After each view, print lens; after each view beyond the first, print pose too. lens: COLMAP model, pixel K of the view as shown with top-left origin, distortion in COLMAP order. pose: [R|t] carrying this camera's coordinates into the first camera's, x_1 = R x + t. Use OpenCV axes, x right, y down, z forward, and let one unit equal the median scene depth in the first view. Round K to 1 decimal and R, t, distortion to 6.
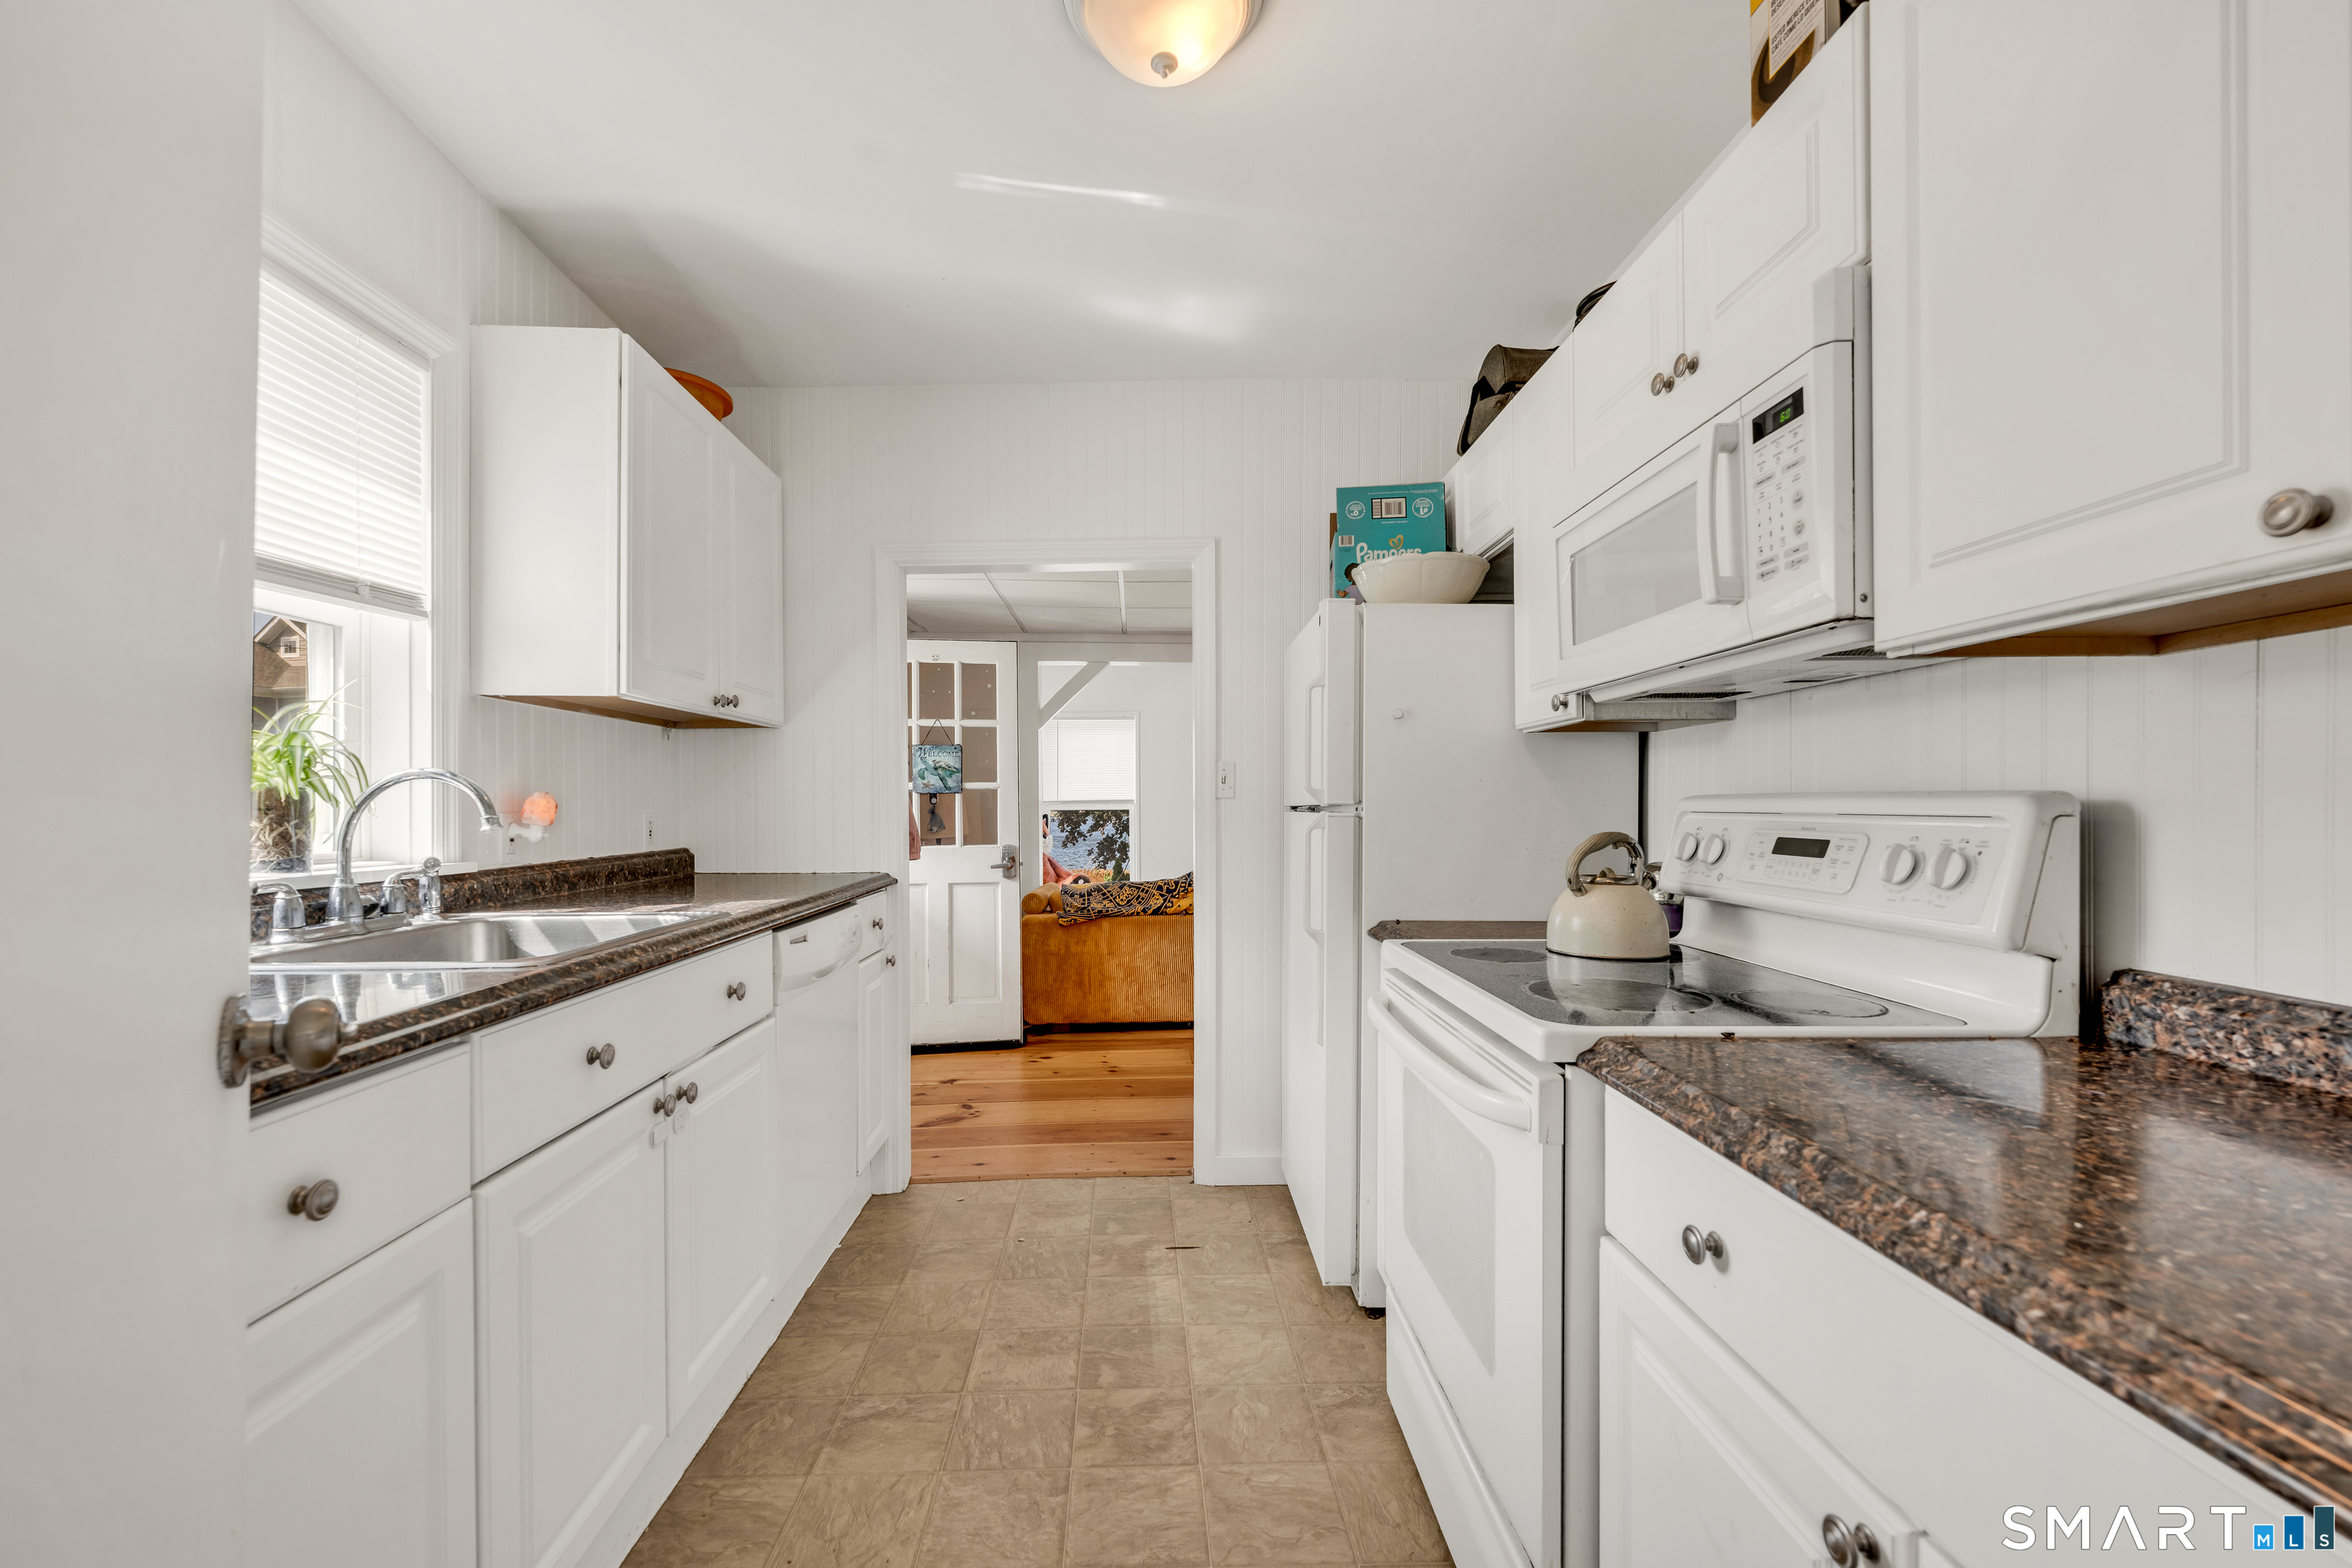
lens RADIAL K [[951.9, 0, 1182.6], [0, 951.9, 788.9], [0, 0, 1]] dist [0.001867, -0.000060]
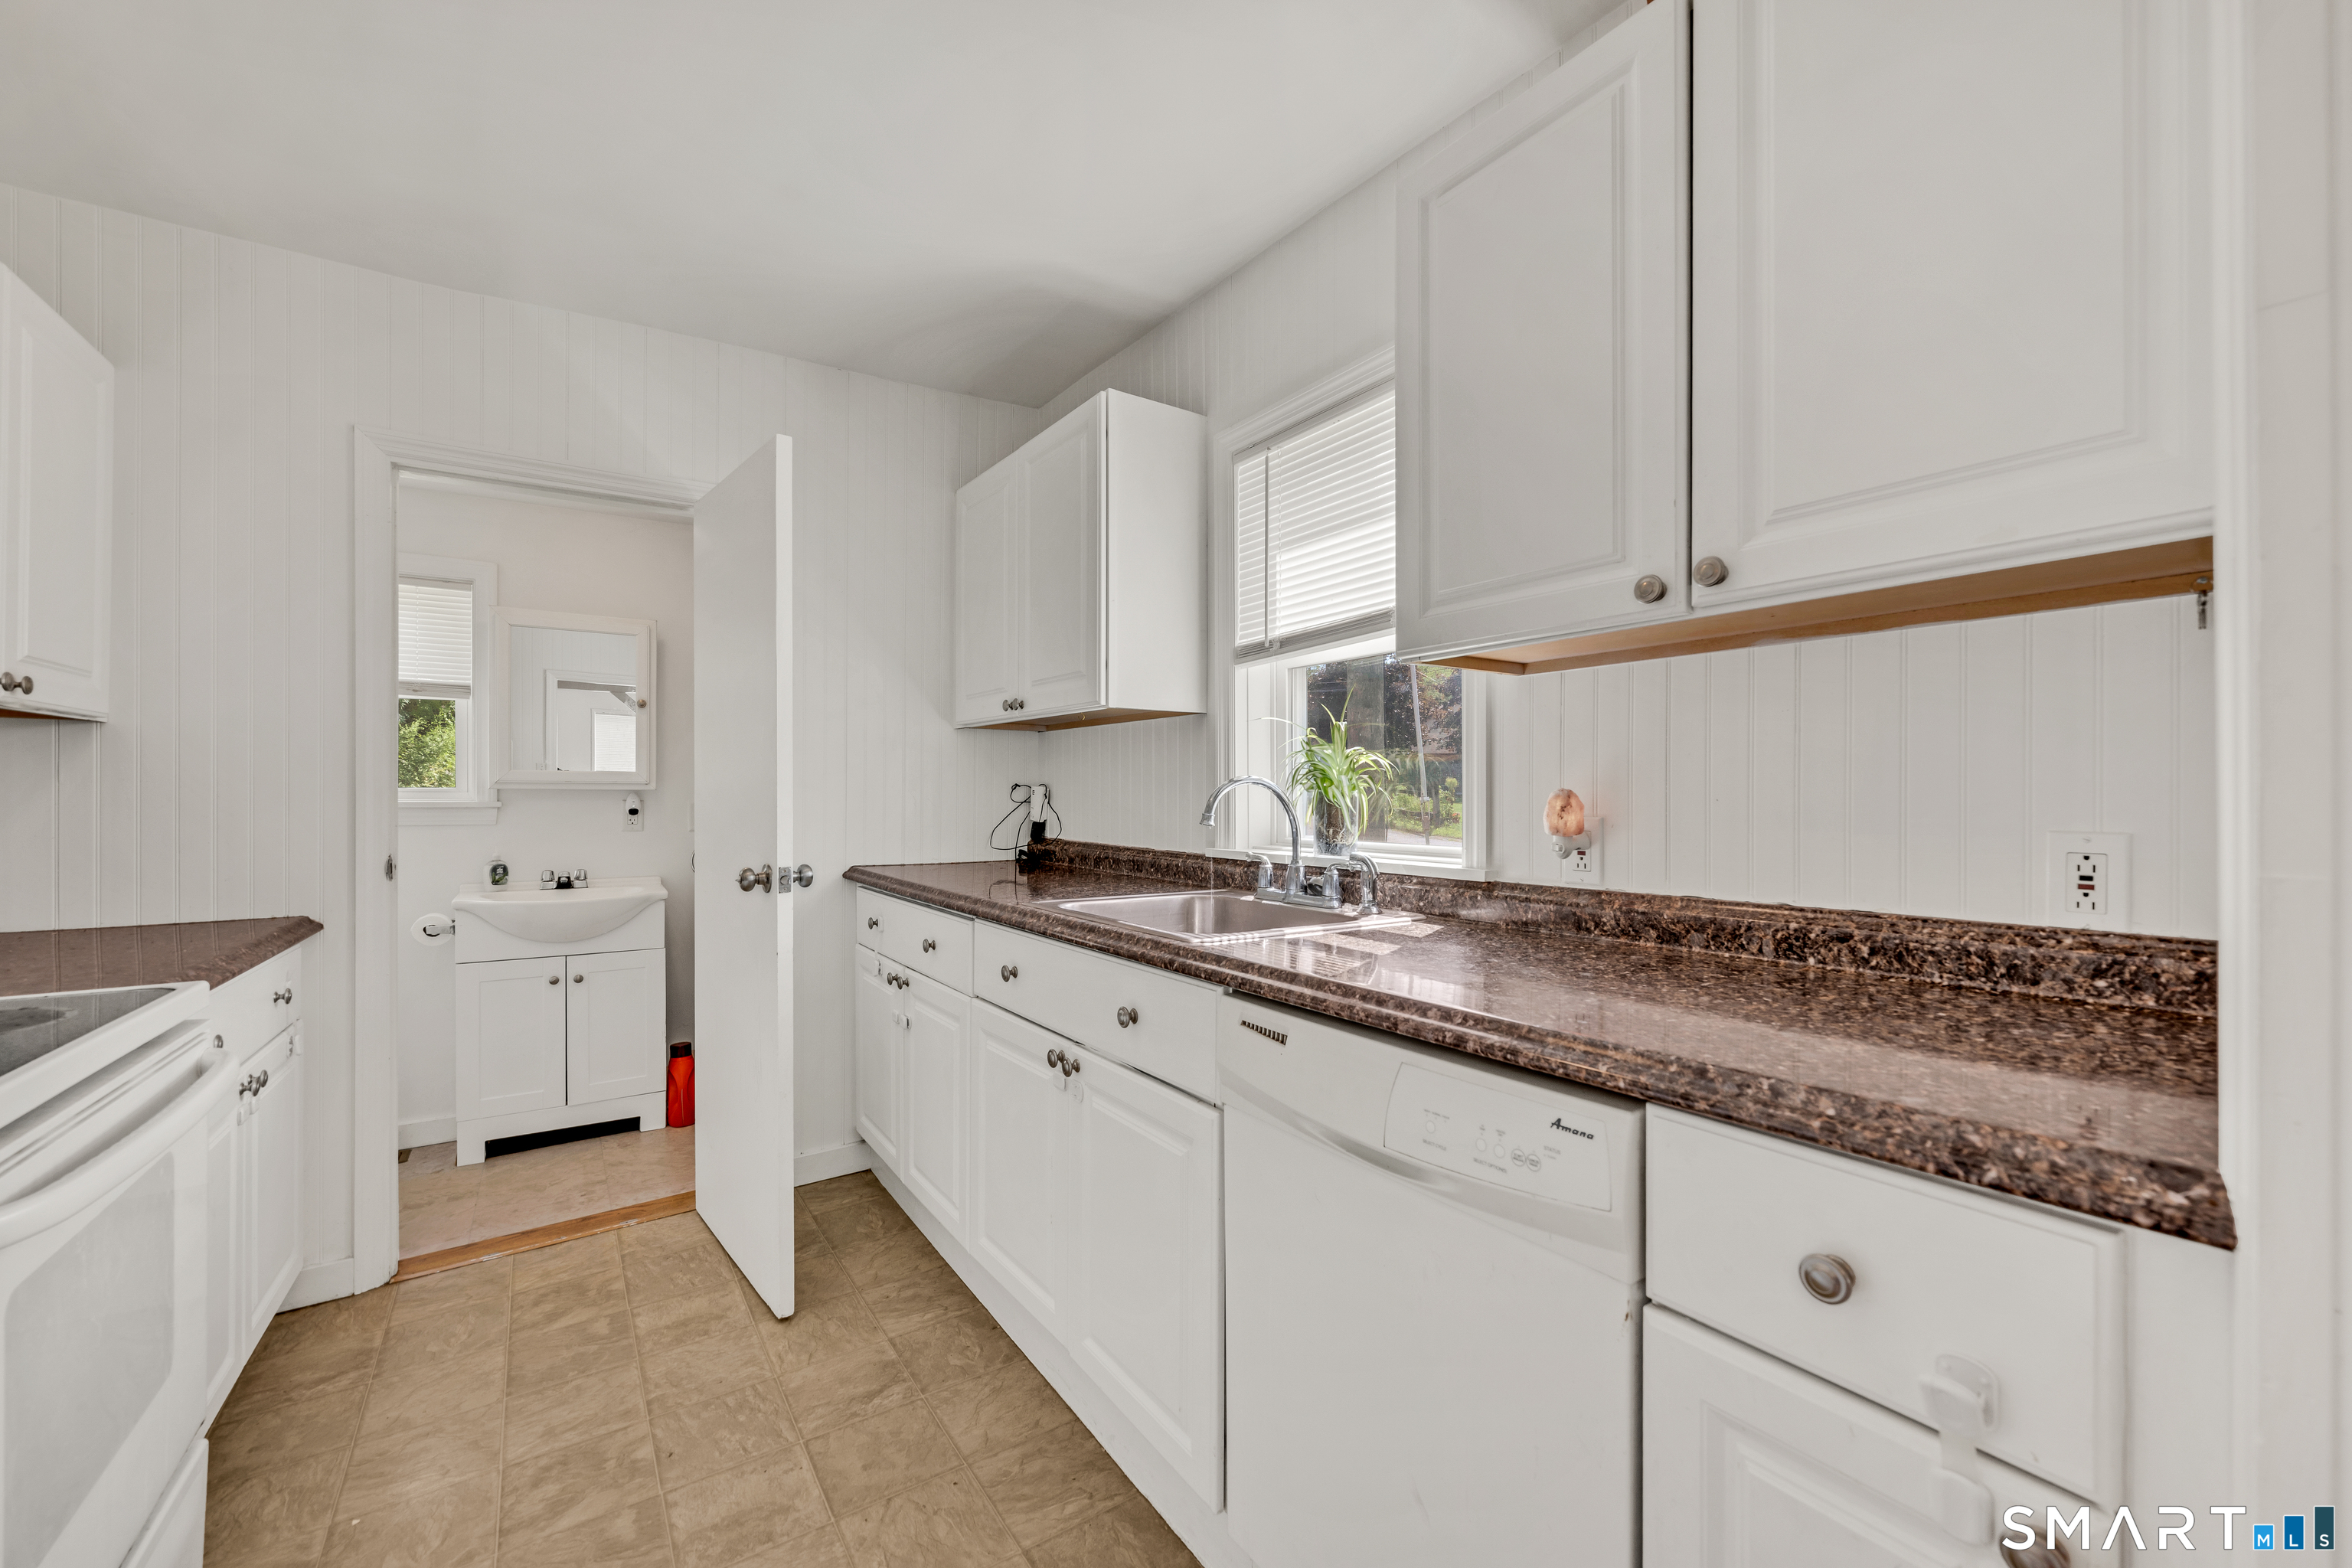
lens RADIAL K [[951.9, 0, 1190.5], [0, 951.9, 805.4], [0, 0, 1]] dist [0.001867, -0.000060]
pose [[-0.855775, 0.007853, -0.517289, -0.081726], [0.008056, 0.999966, 0.001854, 0.018545], [0.517286, -0.002581, -0.855809, 2.057592]]
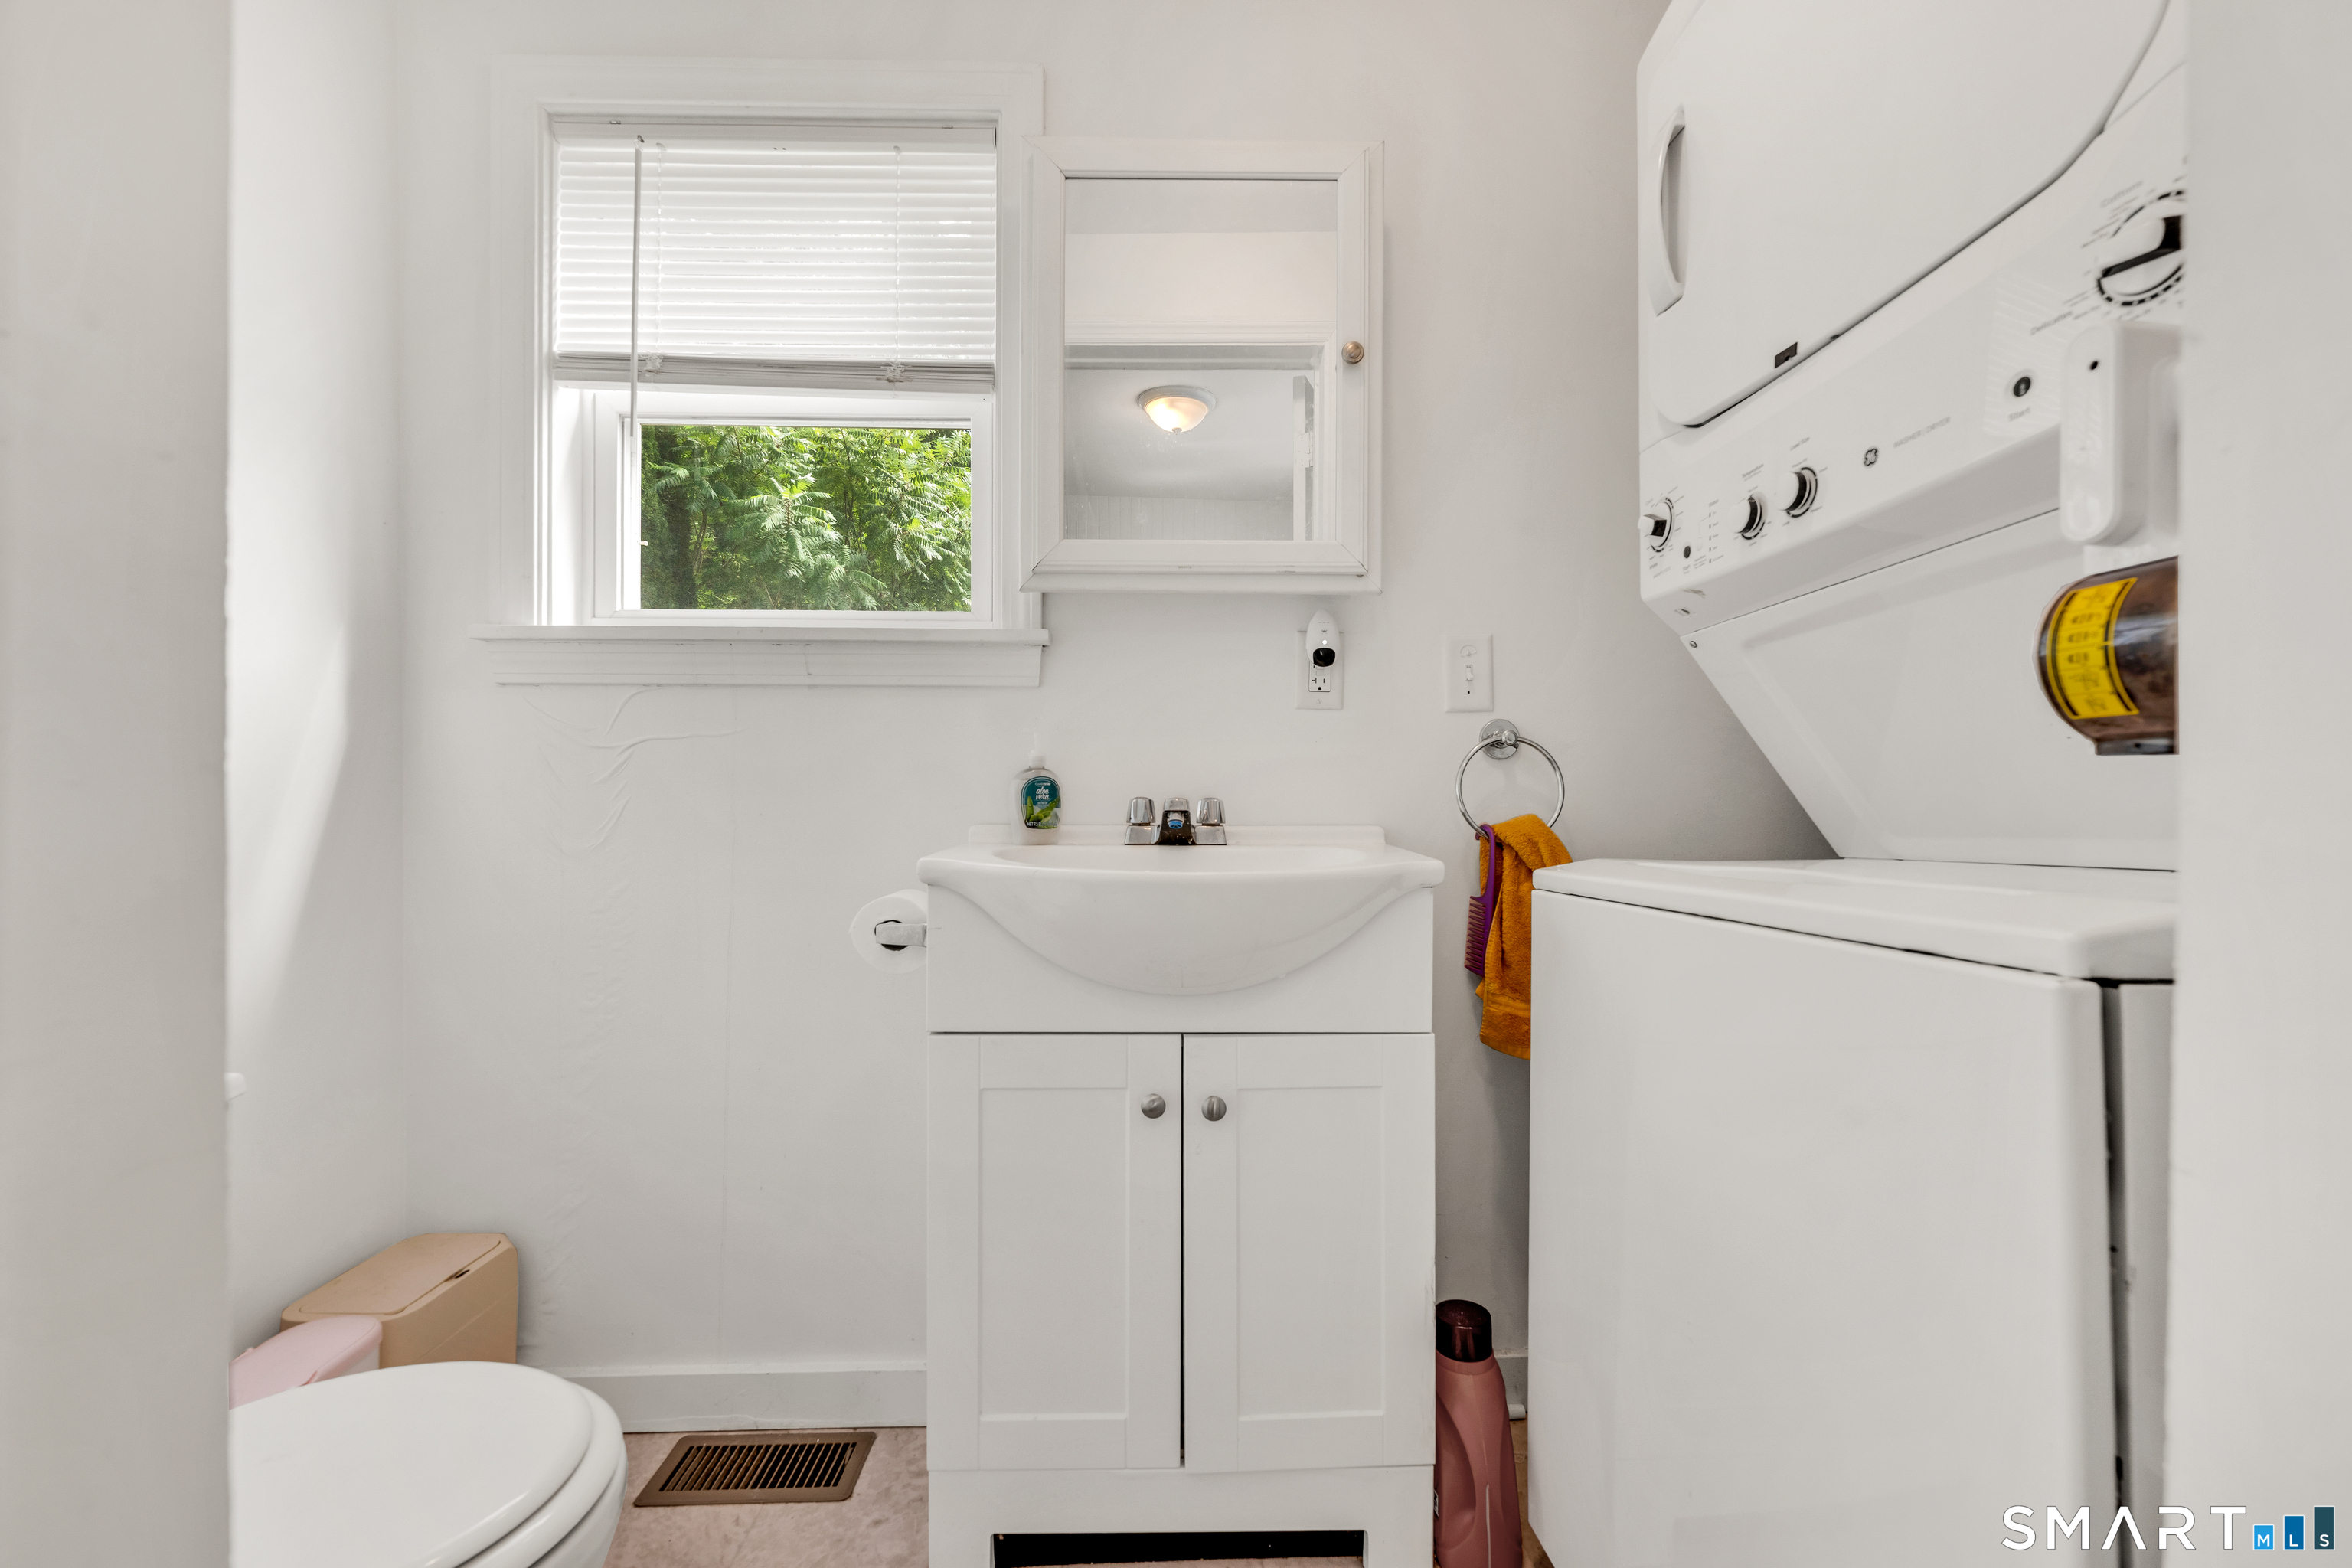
lens RADIAL K [[951.9, 0, 1176.3], [0, 951.9, 791.6], [0, 0, 1]] dist [0.001867, -0.000060]
pose [[-0.999806, 0.003621, 0.019337, -0.046241], [0.003438, 0.999949, -0.009486, 0.079539], [-0.019370, -0.009417, -0.999768, 1.308338]]
